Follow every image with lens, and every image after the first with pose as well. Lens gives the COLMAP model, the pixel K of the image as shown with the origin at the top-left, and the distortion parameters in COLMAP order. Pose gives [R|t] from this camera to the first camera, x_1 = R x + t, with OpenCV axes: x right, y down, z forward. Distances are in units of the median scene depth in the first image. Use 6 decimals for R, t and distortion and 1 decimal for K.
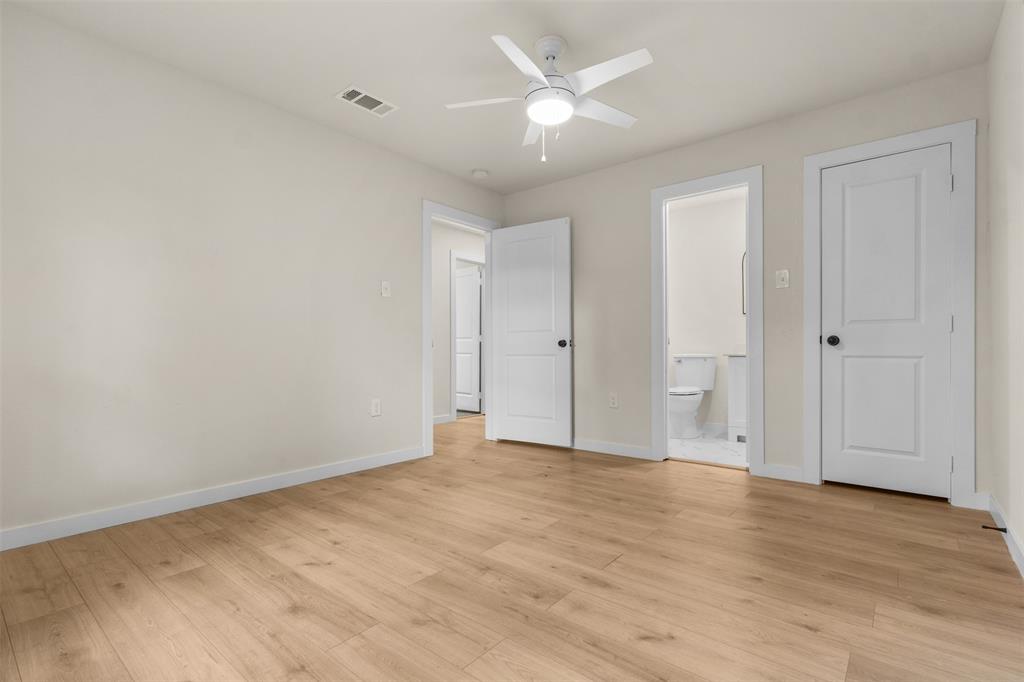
lens RADIAL K [[474.2, 0, 514.0], [0, 474.2, 348.6], [0, 0, 1]] dist [0.005034, -0.000824]
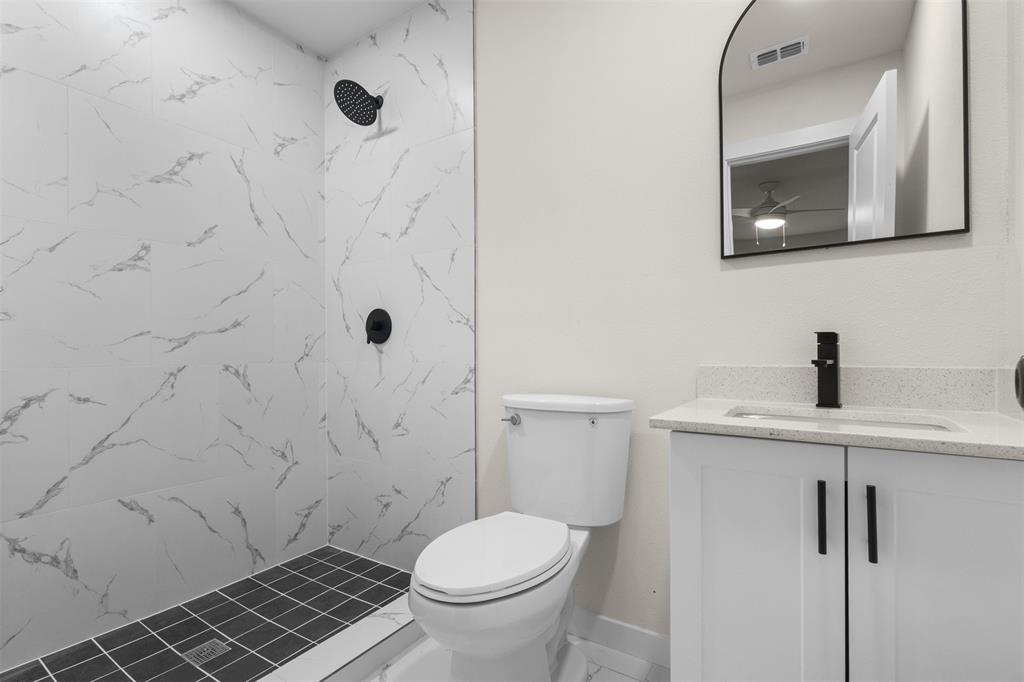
lens RADIAL K [[474.2, 0, 511.6], [0, 474.2, 343.9], [0, 0, 1]] dist [0.005034, -0.000824]
pose [[0.994047, 0.010681, 0.108431, 0.071762], [-0.009408, 0.999881, -0.012248, -0.004267], [-0.108549, 0.011155, 0.994029, 0.160581]]
